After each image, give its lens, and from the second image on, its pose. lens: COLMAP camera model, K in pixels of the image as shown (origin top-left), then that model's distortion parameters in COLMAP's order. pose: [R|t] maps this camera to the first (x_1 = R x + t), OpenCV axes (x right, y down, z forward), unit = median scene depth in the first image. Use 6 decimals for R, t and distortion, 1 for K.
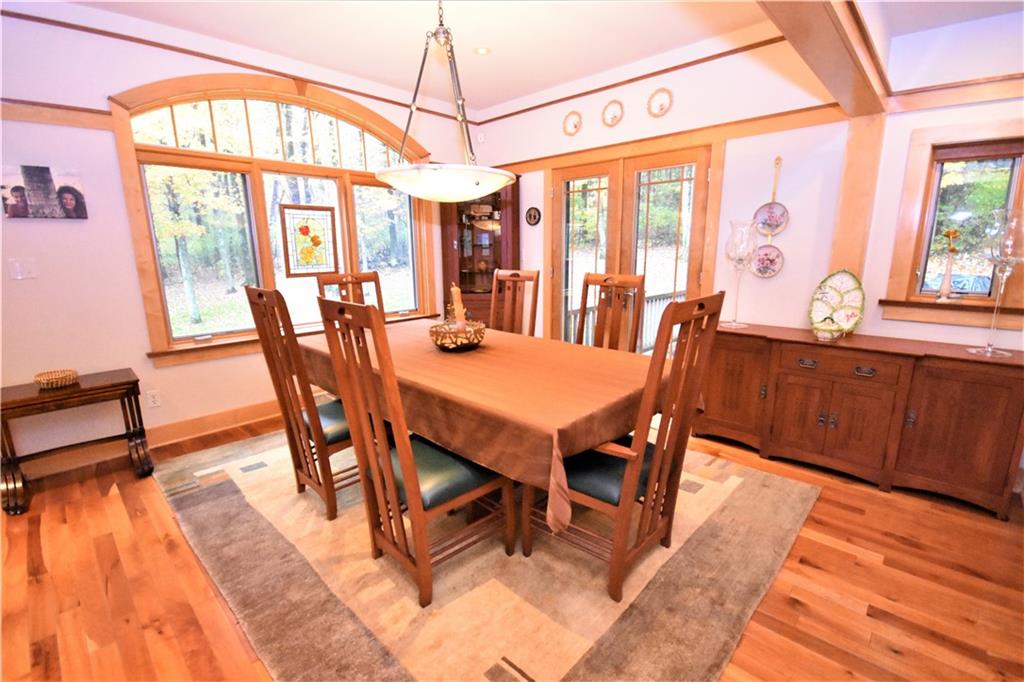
lens RADIAL K [[453.3, 0, 512.5], [0, 453.3, 344.5], [0, 0, 1]] dist [-0.005547, -0.004106]
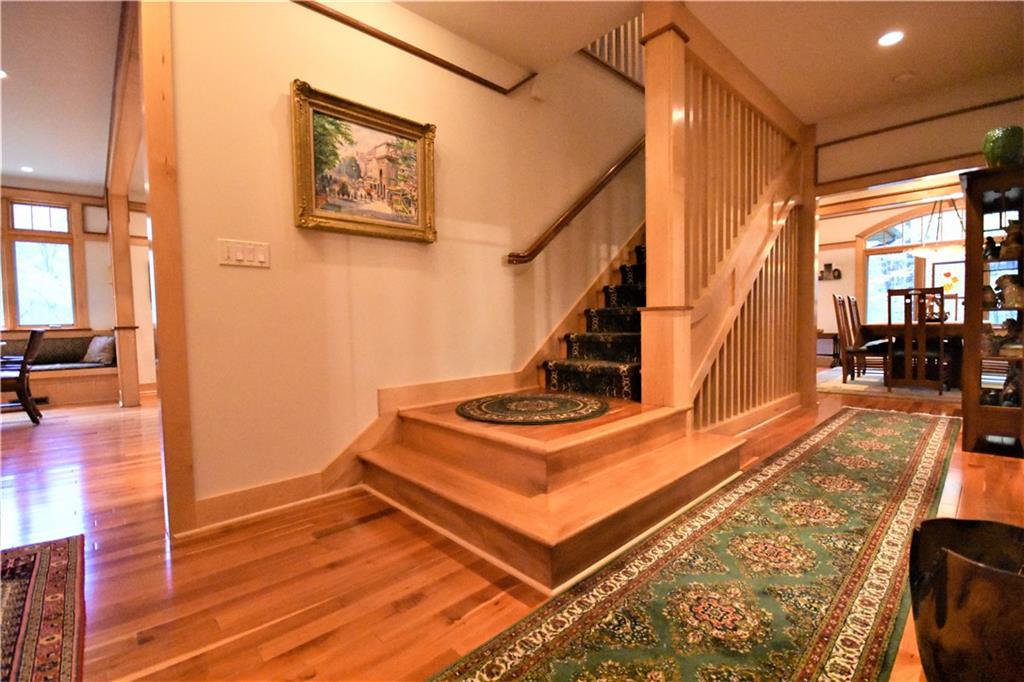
lens RADIAL K [[453.3, 0, 511.3], [0, 453.3, 343.1], [0, 0, 1]] dist [-0.005547, -0.004106]
pose [[-0.058341, 0.048341, -0.997126, 2.067942], [-0.186747, 0.980667, 0.058469, 0.344925], [0.980674, 0.189621, -0.048186, -0.842106]]
